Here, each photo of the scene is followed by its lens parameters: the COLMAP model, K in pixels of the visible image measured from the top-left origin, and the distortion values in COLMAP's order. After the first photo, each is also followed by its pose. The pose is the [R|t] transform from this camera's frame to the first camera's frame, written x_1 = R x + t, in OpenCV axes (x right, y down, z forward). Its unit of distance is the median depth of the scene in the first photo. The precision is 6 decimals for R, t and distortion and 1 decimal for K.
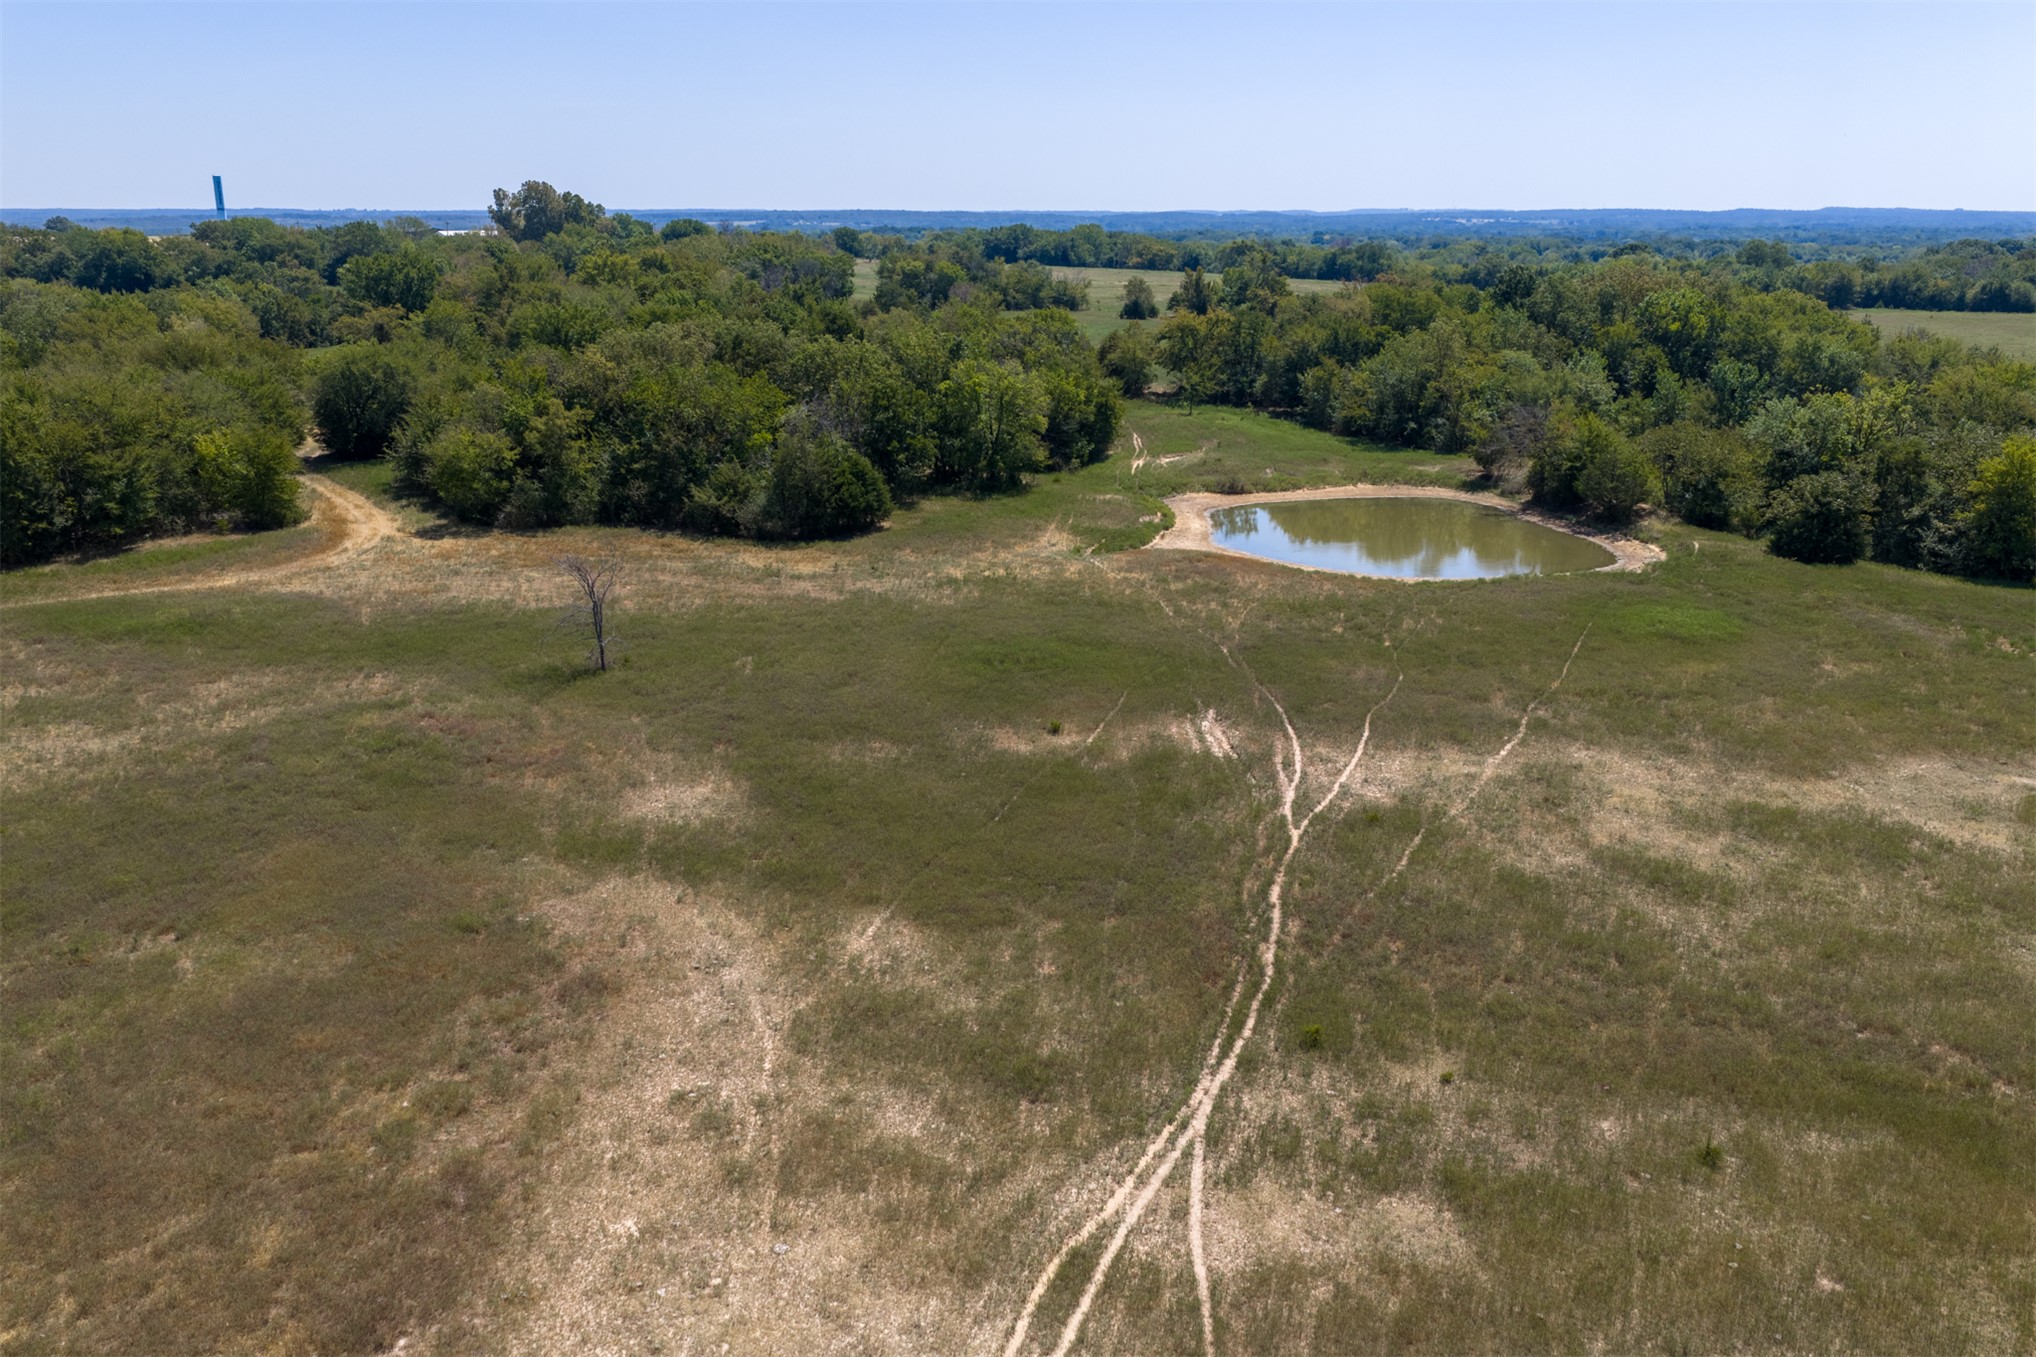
lens RADIAL K [[1695.2, 0, 1015.6], [0, 1695.2, 666.3], [0, 0, 1]] dist [0.010466, -0.007640]
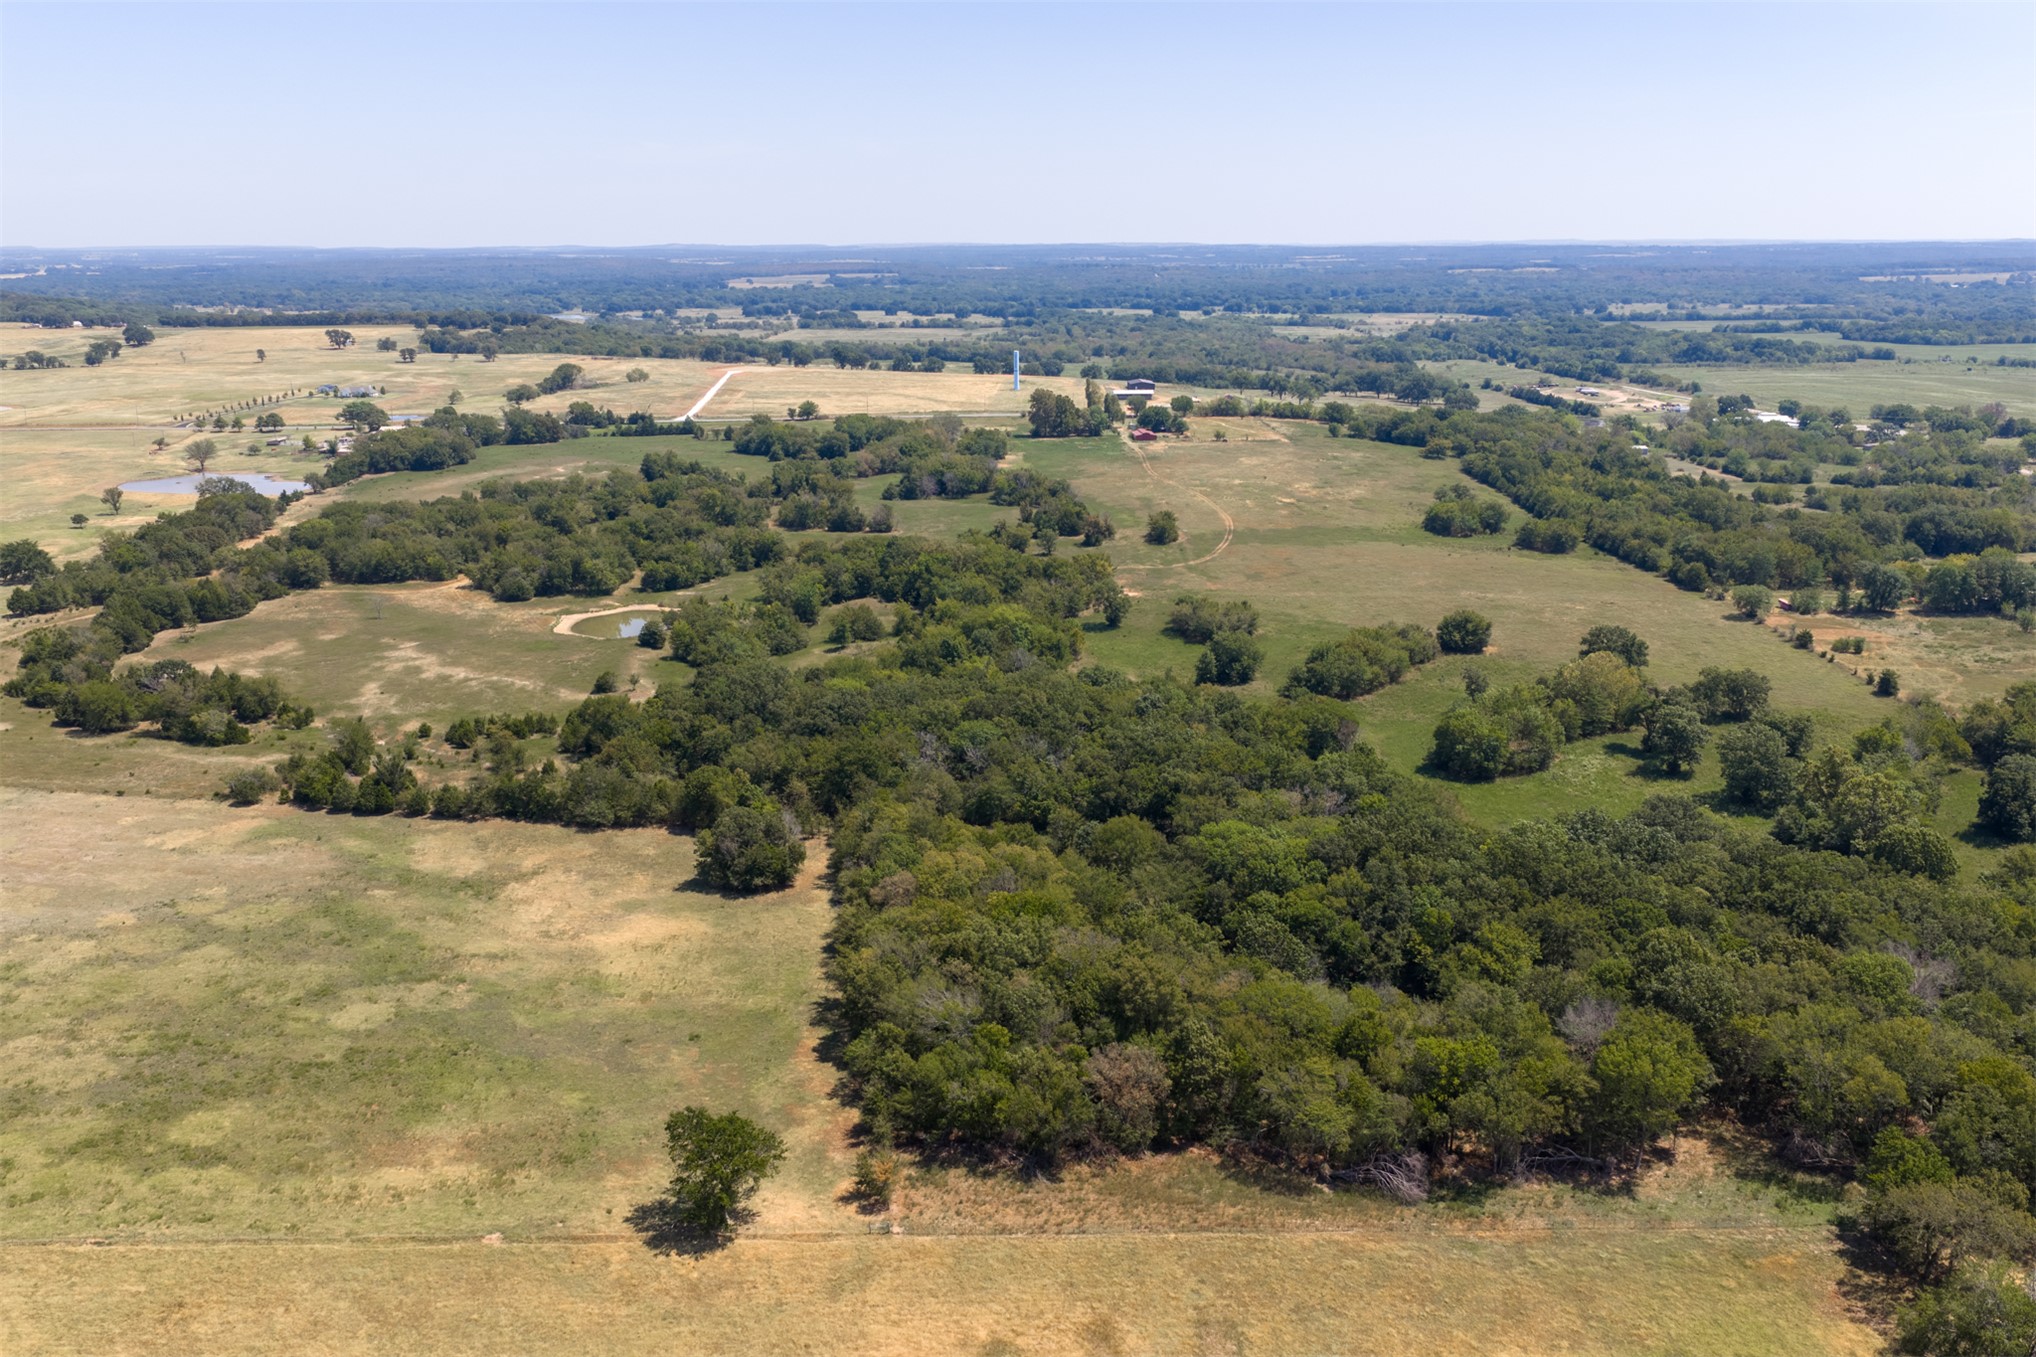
lens RADIAL K [[1695.2, 0, 1015.6], [0, 1695.2, 666.3], [0, 0, 1]] dist [0.010466, -0.007640]
pose [[0.733148, 0.162826, -0.660289, 3.164188], [-0.170338, 0.983932, 0.053502, -0.317538], [0.658391, 0.073248, 0.749103, -1.099373]]
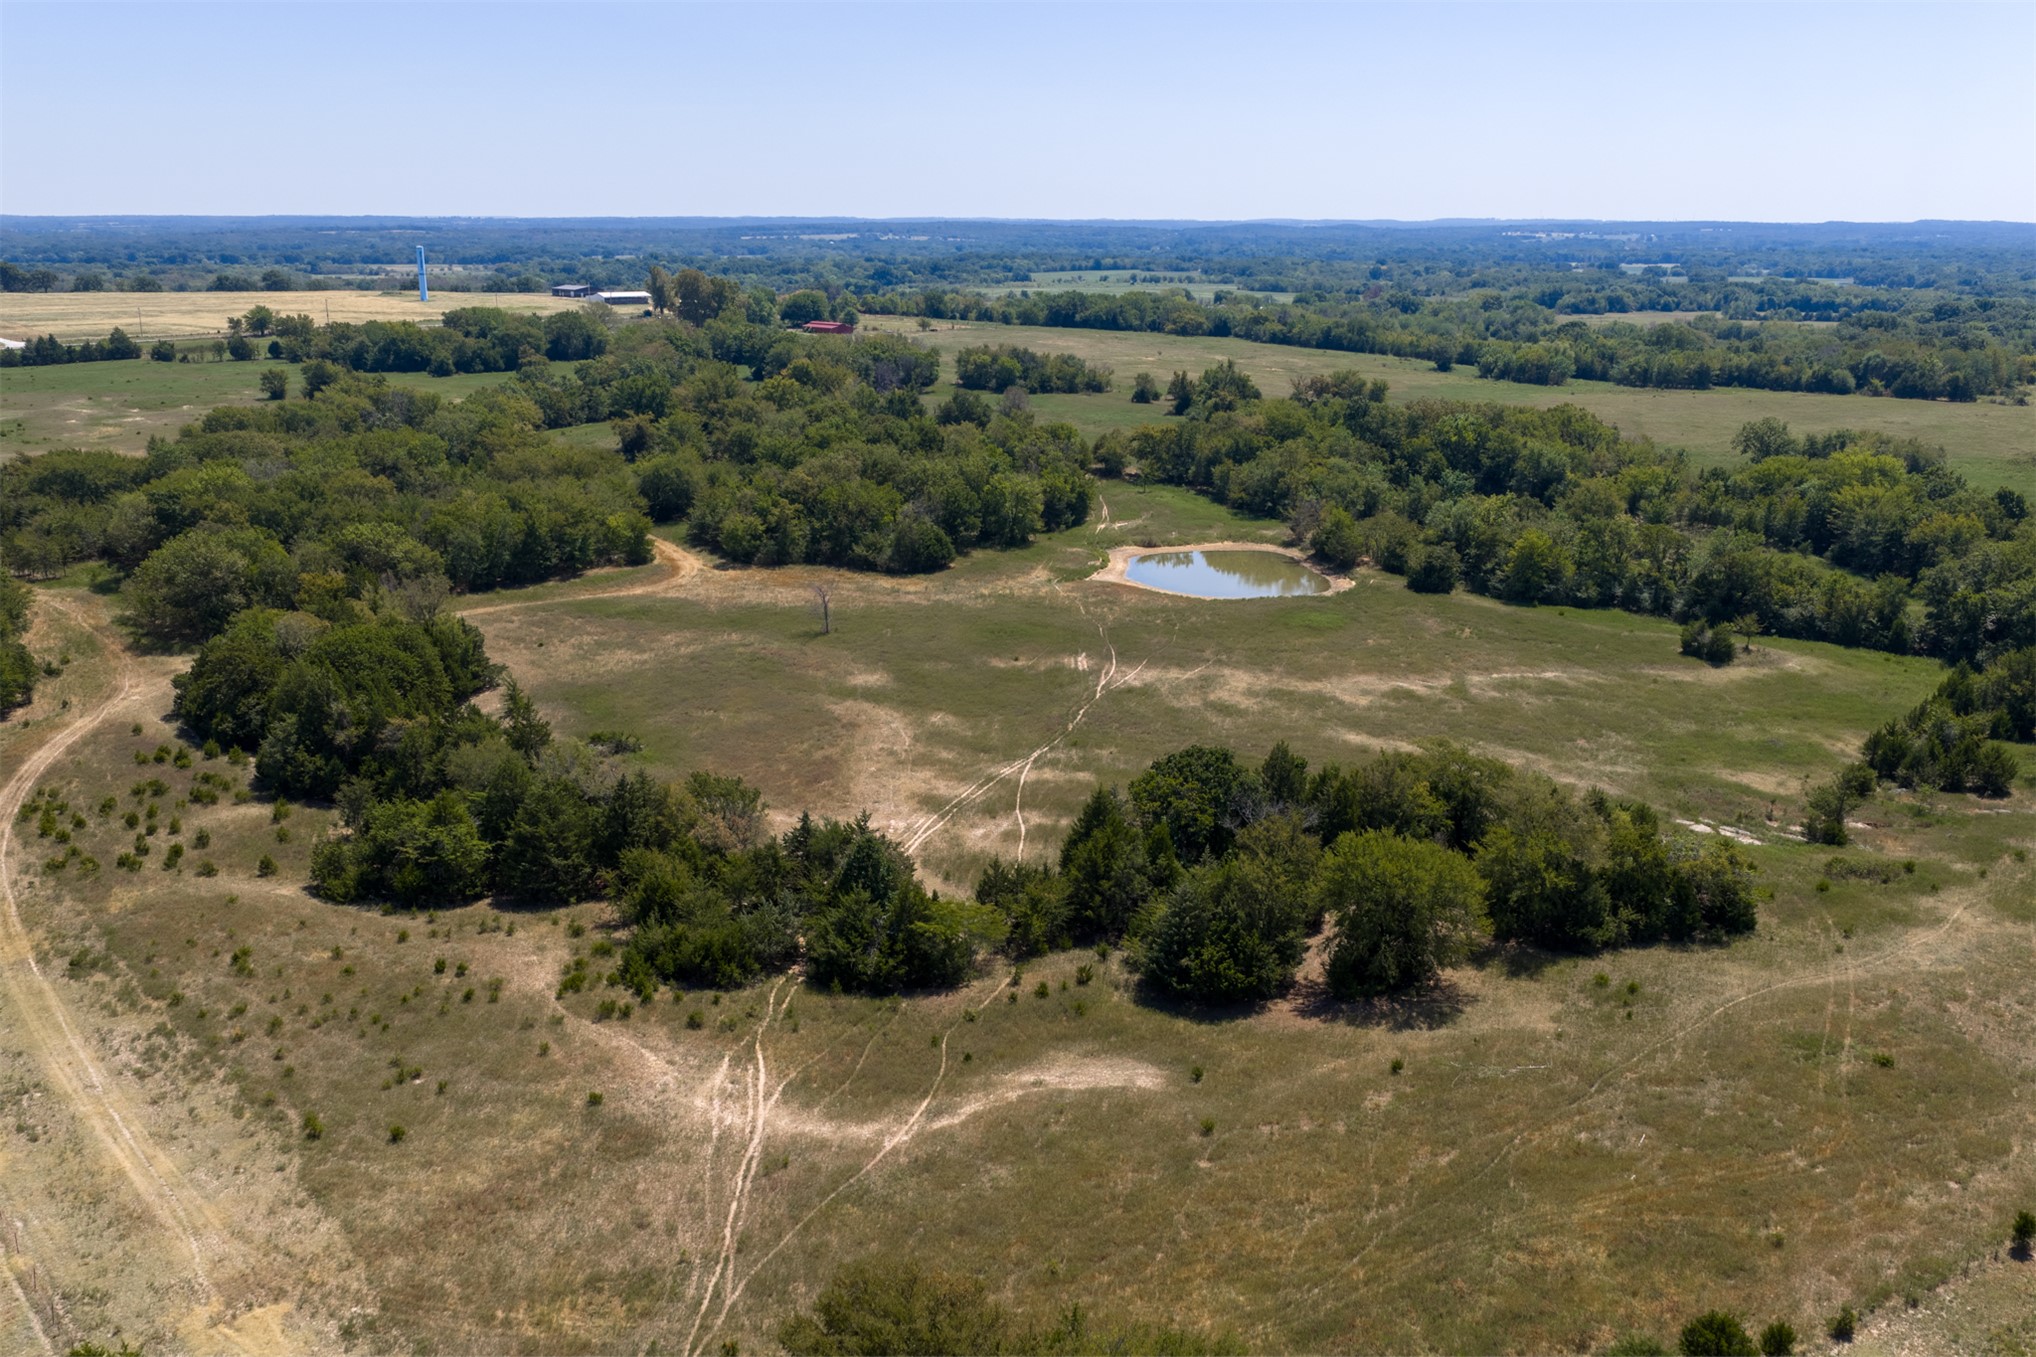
lens RADIAL K [[1695.2, 0, 1015.6], [0, 1695.2, 666.3], [0, 0, 1]] dist [0.010466, -0.007640]
pose [[0.998764, 0.016173, -0.046991, 0.083967], [-0.016282, 0.999866, -0.001932, 0.032239], [0.046953, 0.002694, 0.998893, -0.879708]]
